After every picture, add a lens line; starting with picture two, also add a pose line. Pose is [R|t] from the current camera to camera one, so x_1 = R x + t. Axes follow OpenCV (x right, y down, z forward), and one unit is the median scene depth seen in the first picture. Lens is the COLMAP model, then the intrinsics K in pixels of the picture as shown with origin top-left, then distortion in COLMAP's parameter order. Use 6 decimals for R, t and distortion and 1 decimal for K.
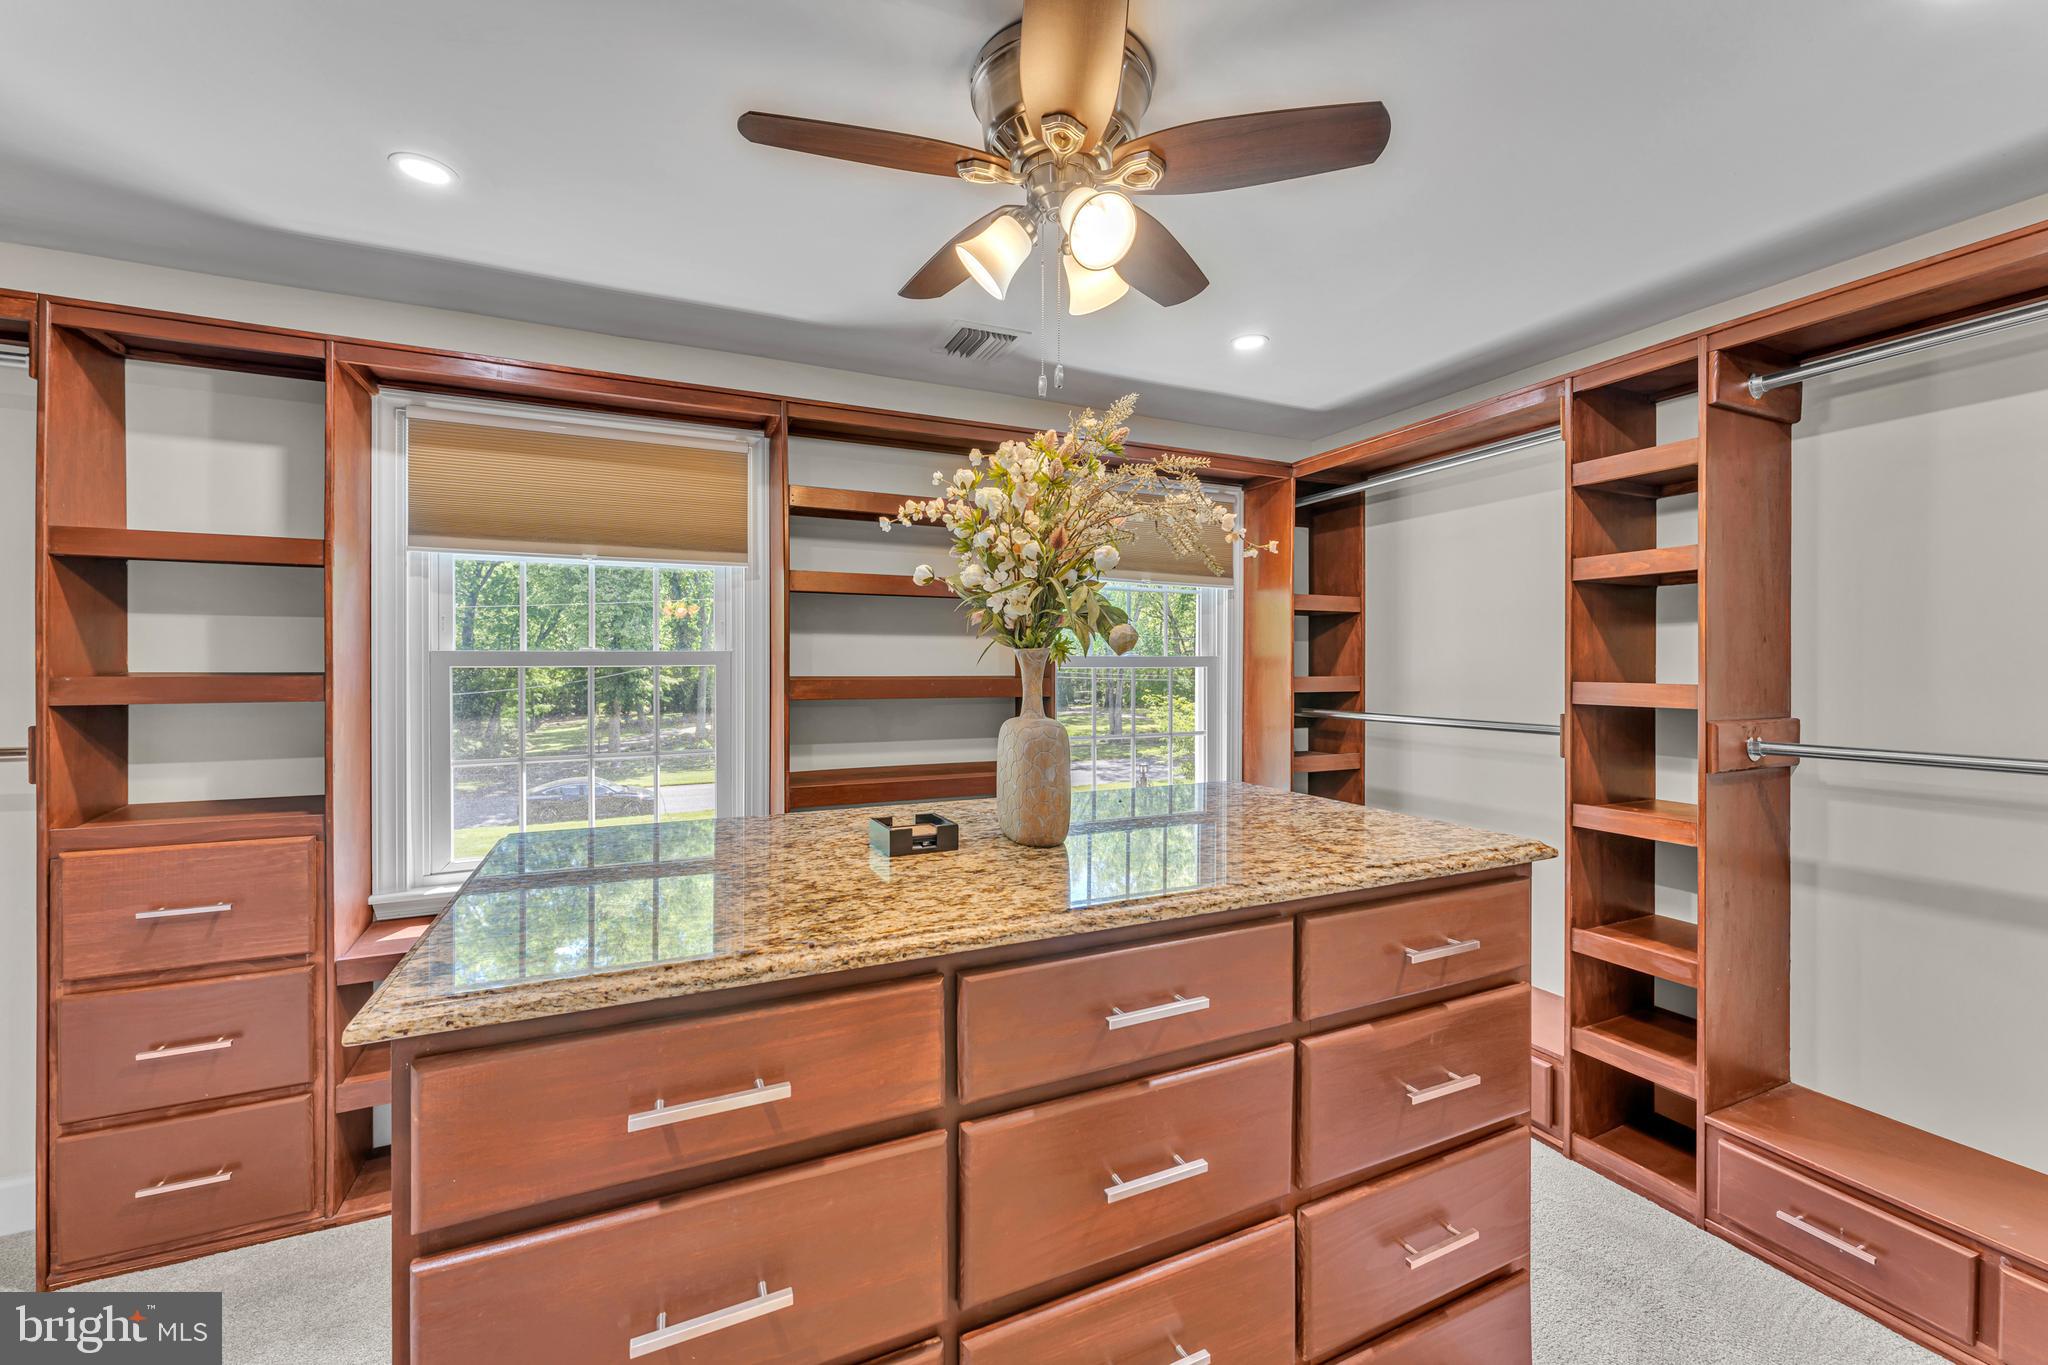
lens RADIAL K [[820.8, 0, 1027.1], [0, 820.8, 674.9], [0, 0, 1]] dist [-0.002509, 0.000346]
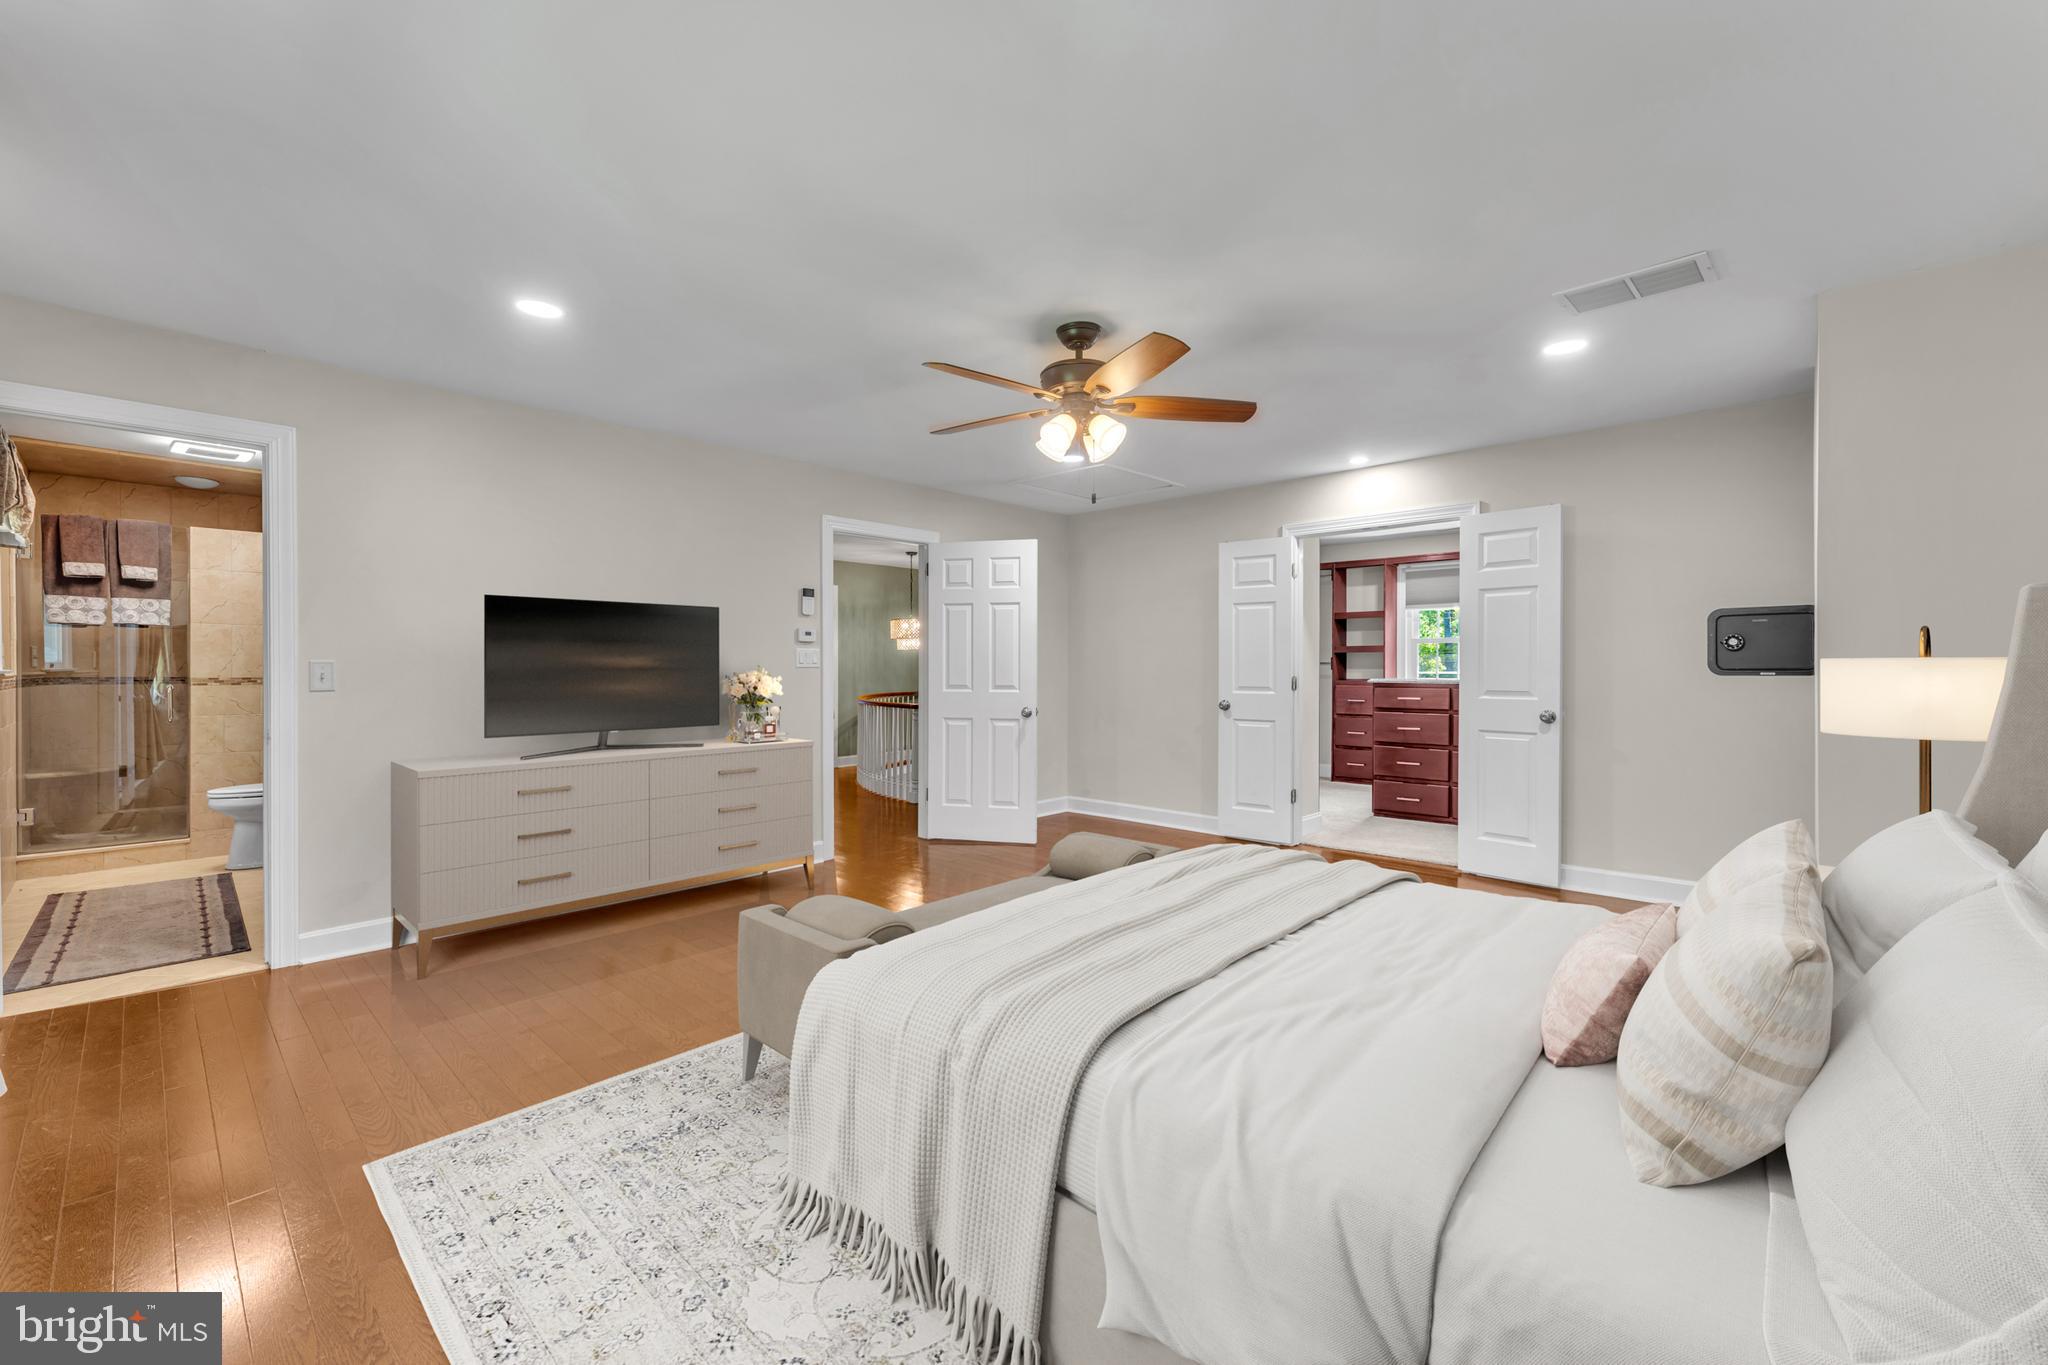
lens RADIAL K [[820.8, 0, 1029.1], [0, 820.8, 666.6], [0, 0, 1]] dist [-0.002509, 0.000346]
pose [[0.350299, 0.005394, -0.936622, 2.207844], [0.000389, 0.999982, 0.005904, 0.074232], [0.936638, -0.002433, 0.350291, -1.942996]]
